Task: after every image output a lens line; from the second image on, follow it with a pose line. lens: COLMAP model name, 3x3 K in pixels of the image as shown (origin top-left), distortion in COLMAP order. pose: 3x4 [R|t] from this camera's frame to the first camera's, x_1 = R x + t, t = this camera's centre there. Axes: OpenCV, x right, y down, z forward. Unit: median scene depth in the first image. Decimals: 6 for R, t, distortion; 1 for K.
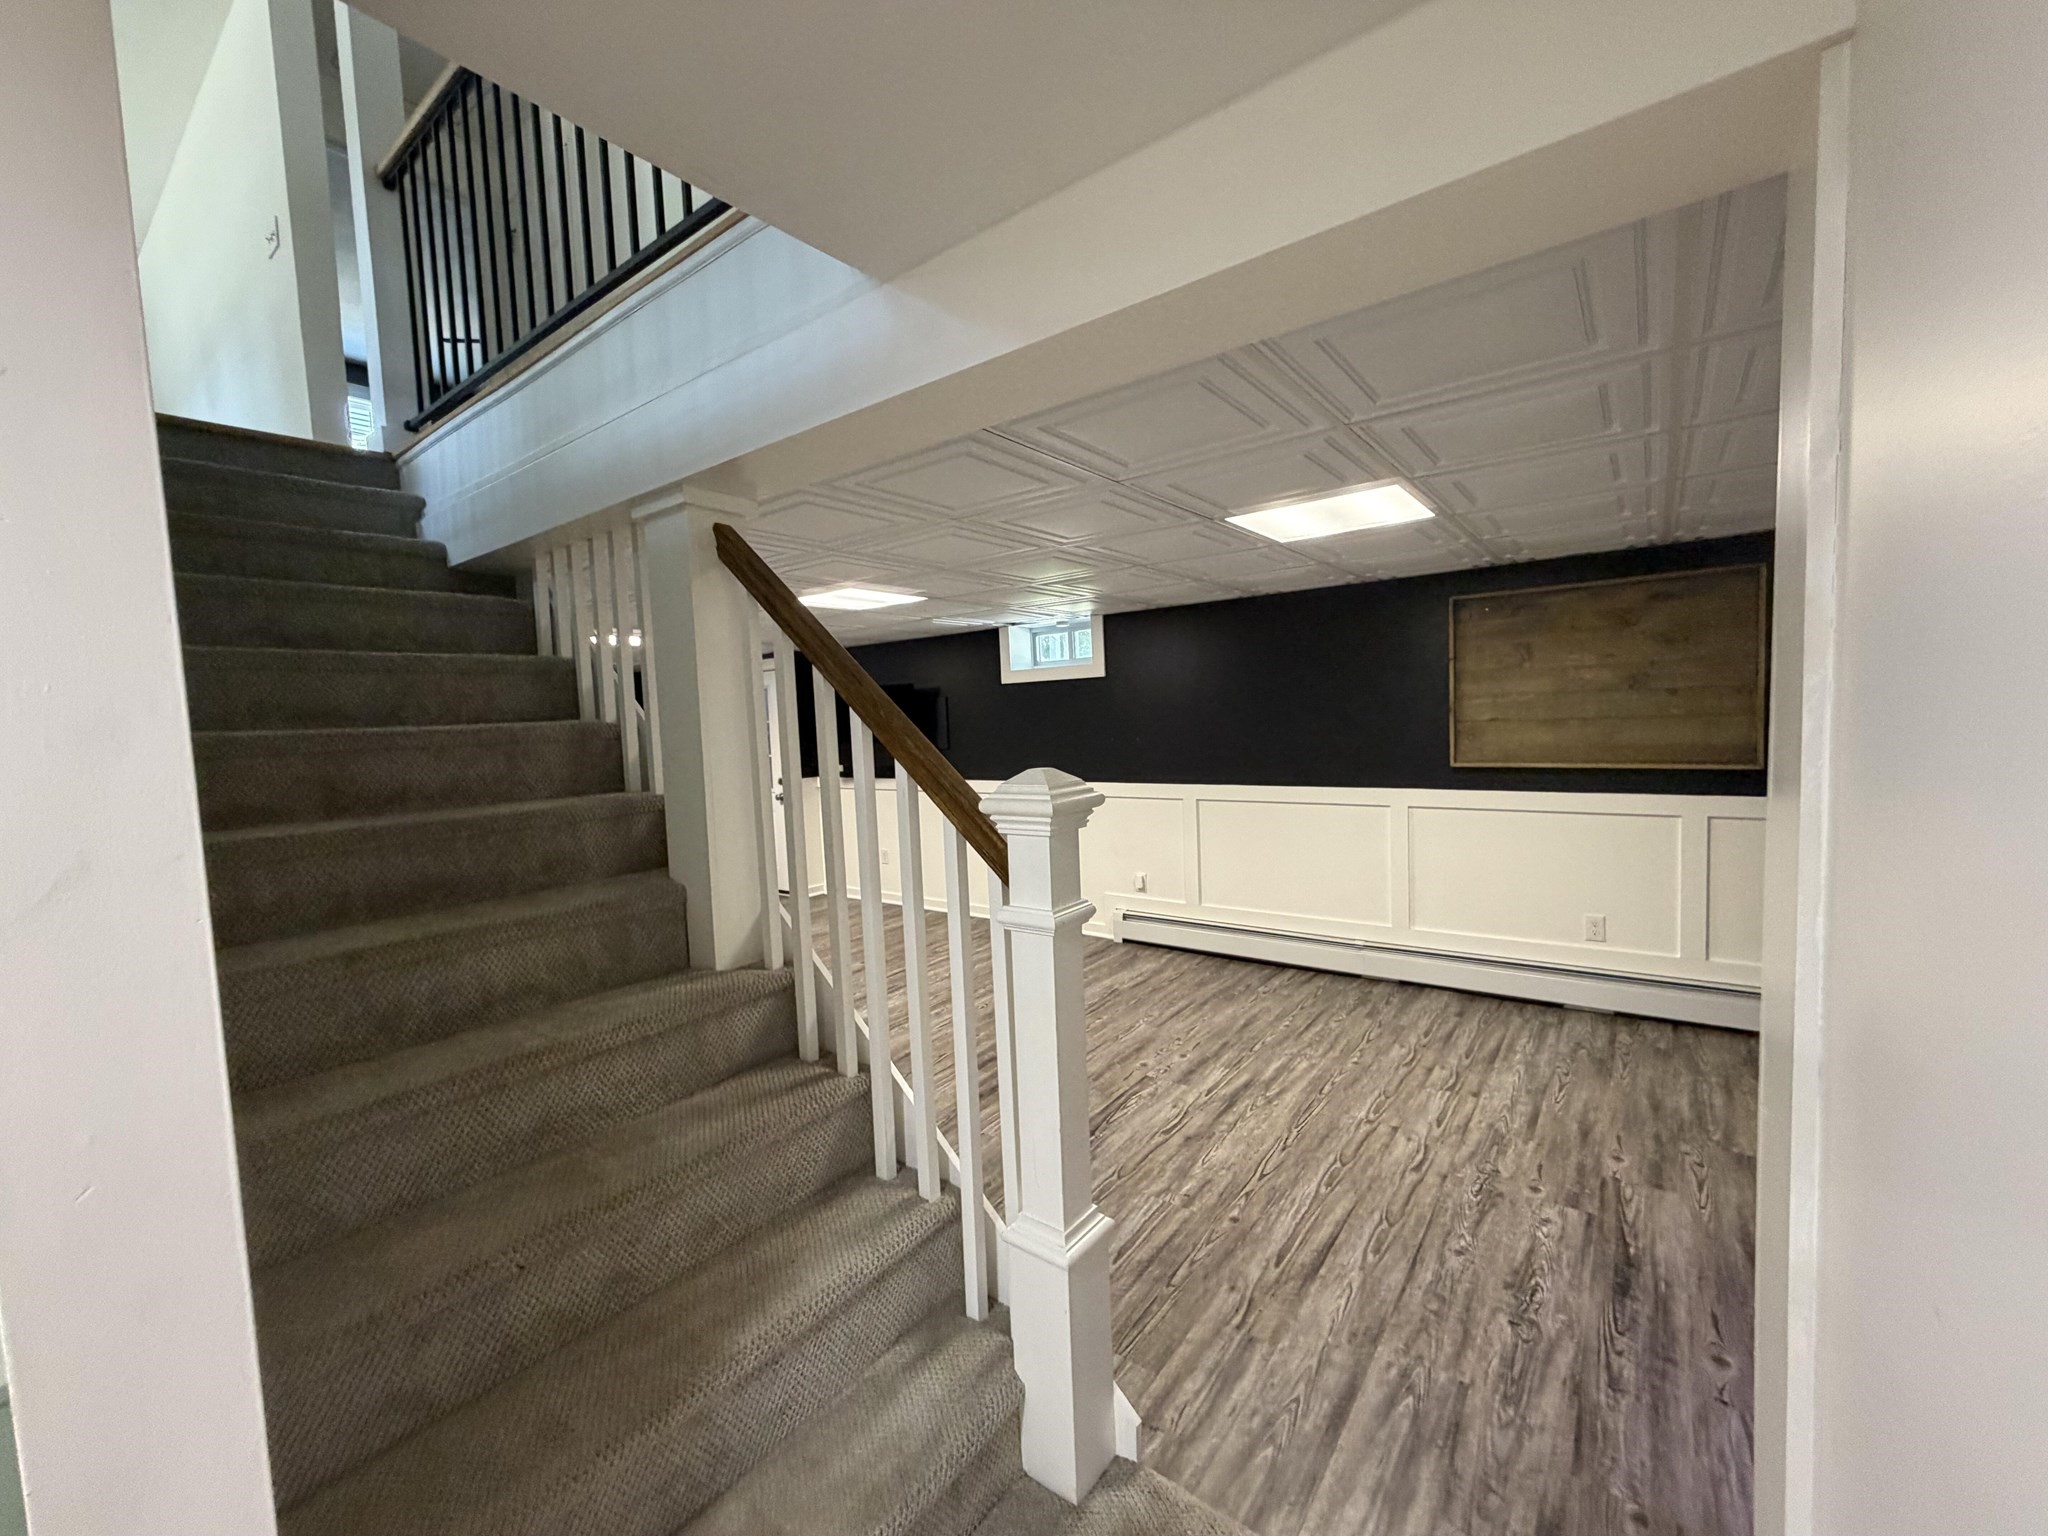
lens RADIAL K [[818.3, 0, 1018.4], [0, 818.3, 769.1], [0, 0, 1]] dist [0.000454, -0.000296]
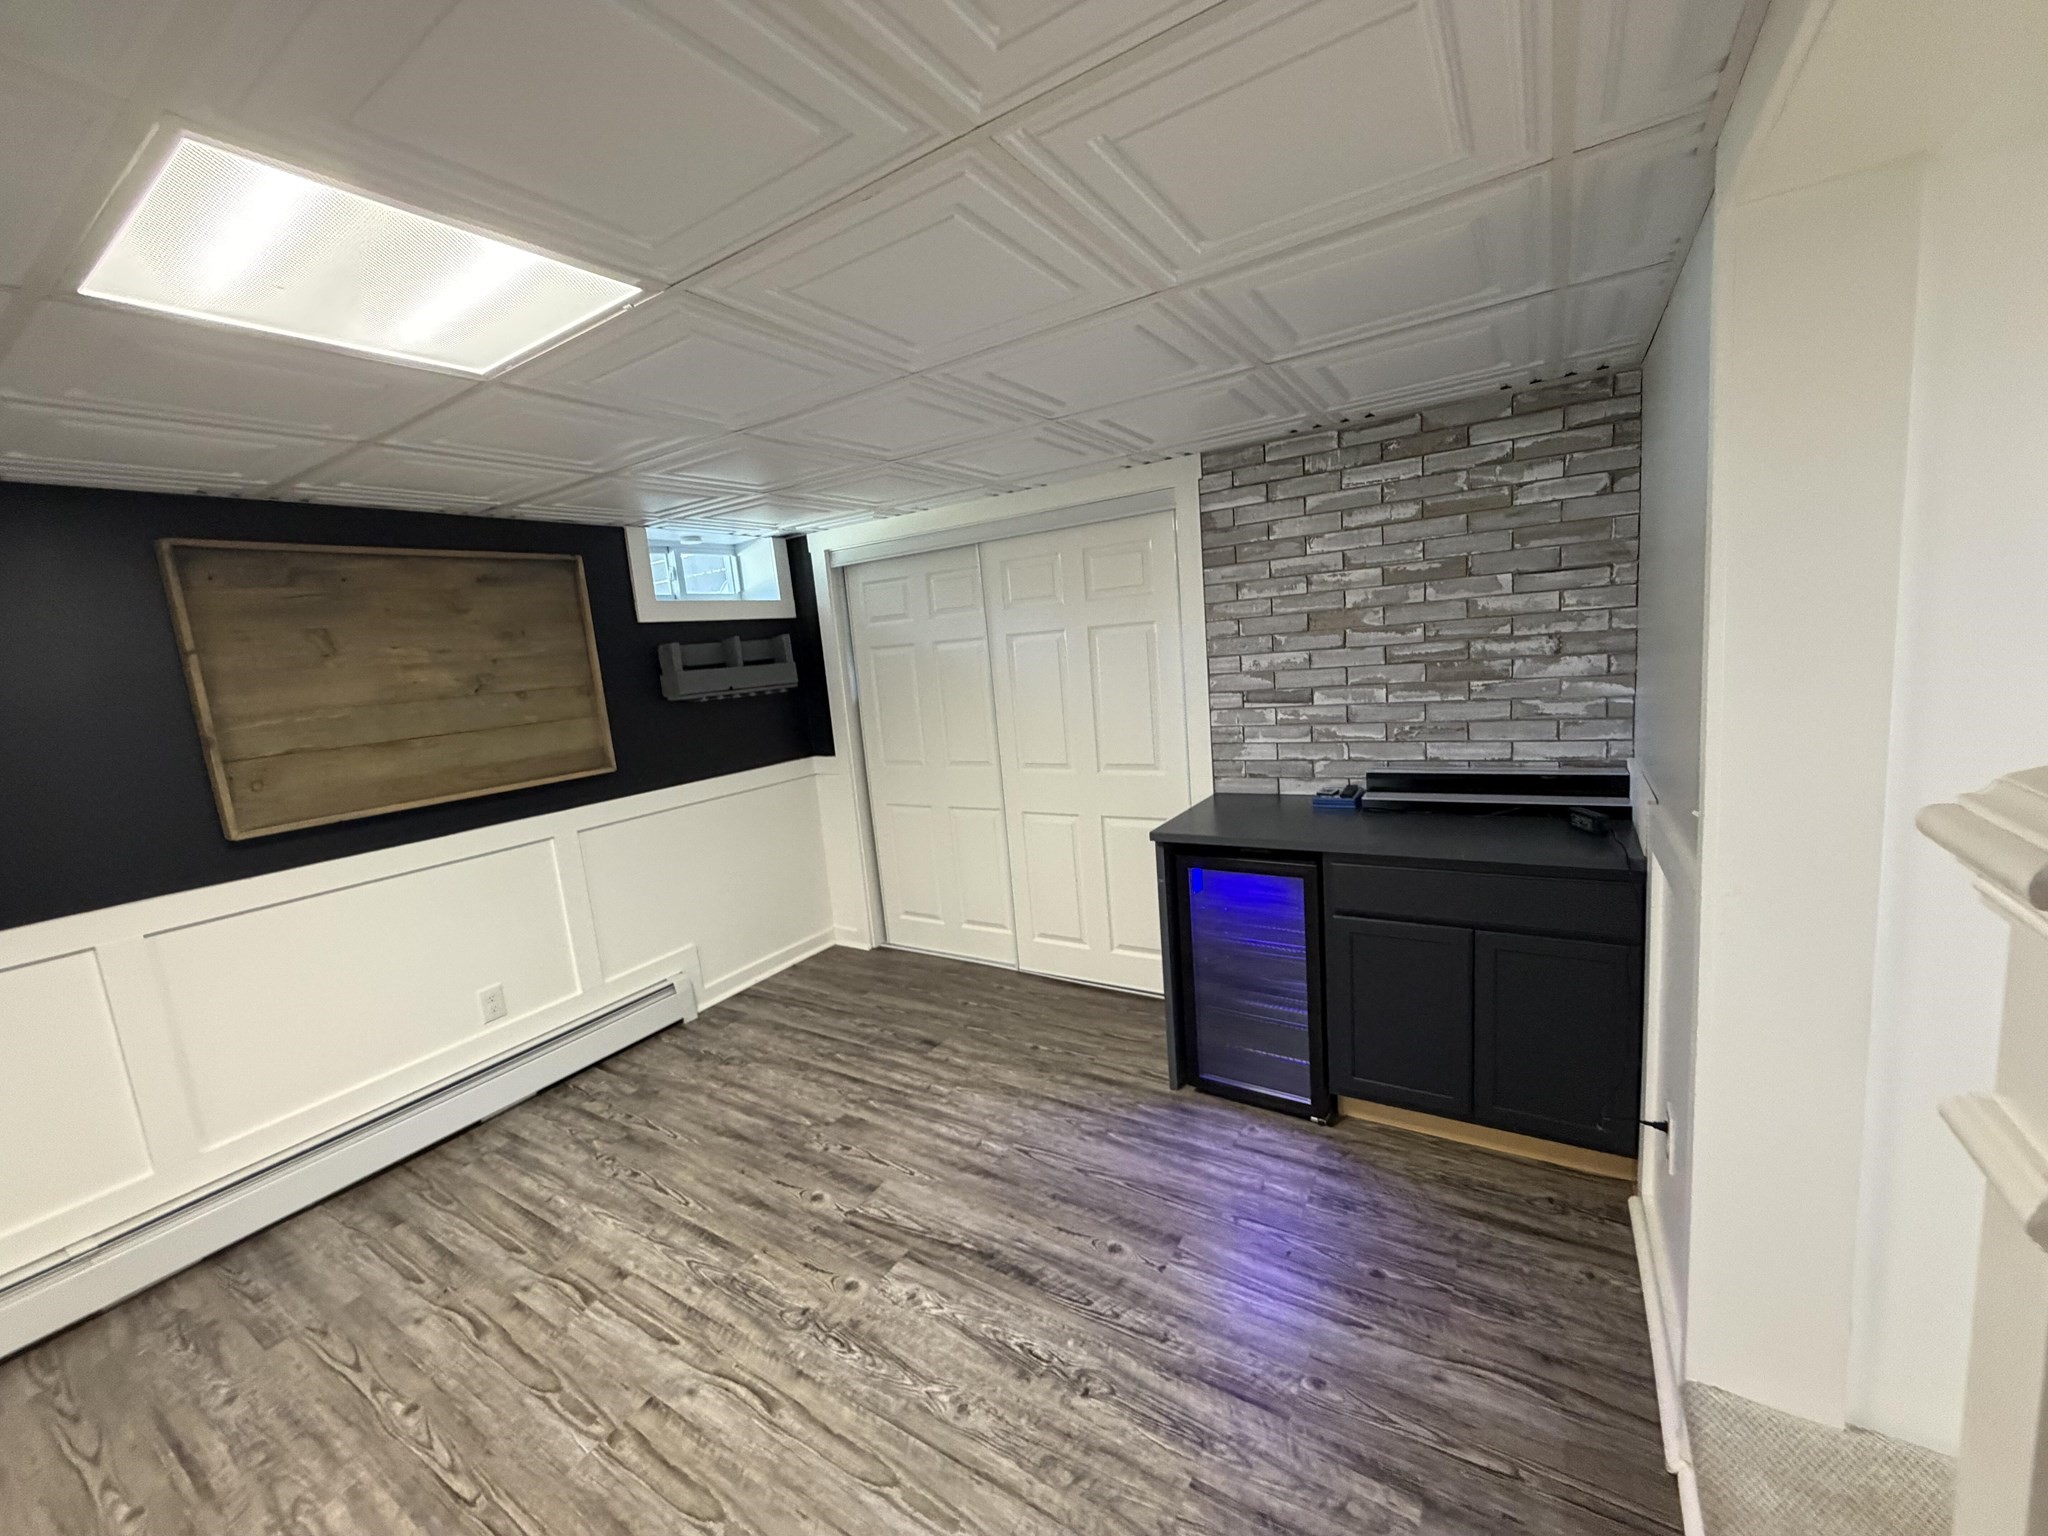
lens RADIAL K [[818.3, 0, 1020.7], [0, 818.3, 769.6], [0, 0, 1]] dist [0.000454, -0.000296]
pose [[-0.089705, -0.104032, 0.990520, -0.102015], [0.155525, 0.980866, 0.117103, -0.043074], [-0.983751, 0.164555, -0.071809, 0.634493]]
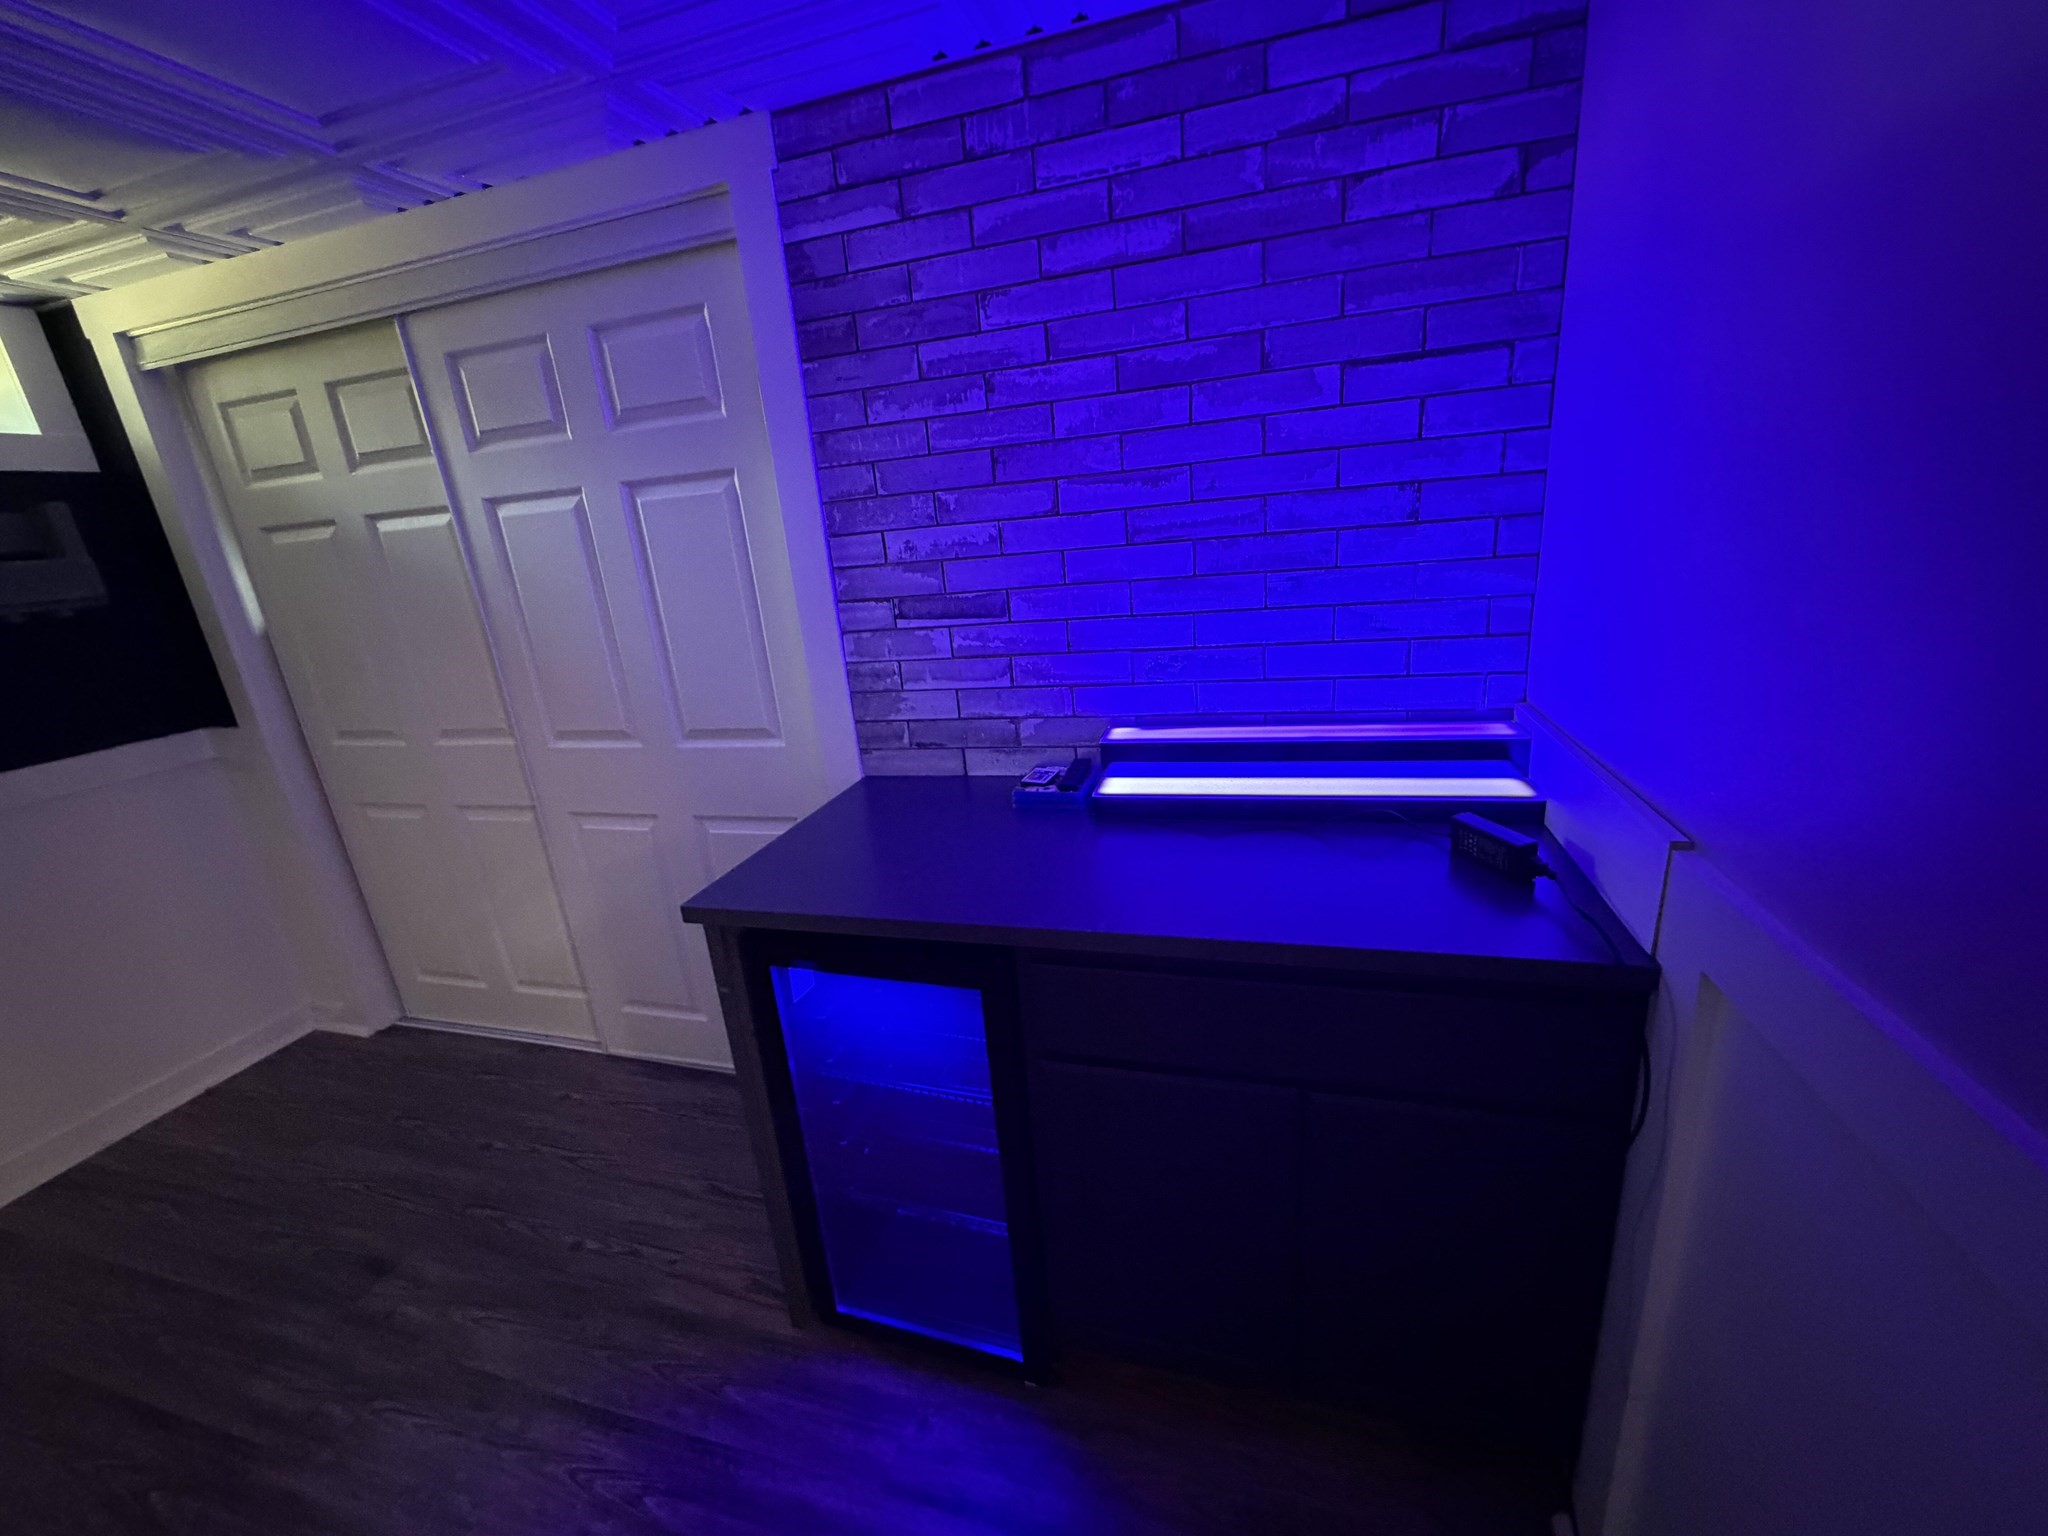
lens RADIAL K [[818.3, 0, 1022.3], [0, 818.3, 770.2], [0, 0, 1]] dist [0.000454, -0.000296]
pose [[-0.356639, -0.206094, 0.911226, 0.283578], [0.163918, 0.946430, 0.278211, -0.009530], [-0.919750, 0.248588, -0.303752, 0.412816]]
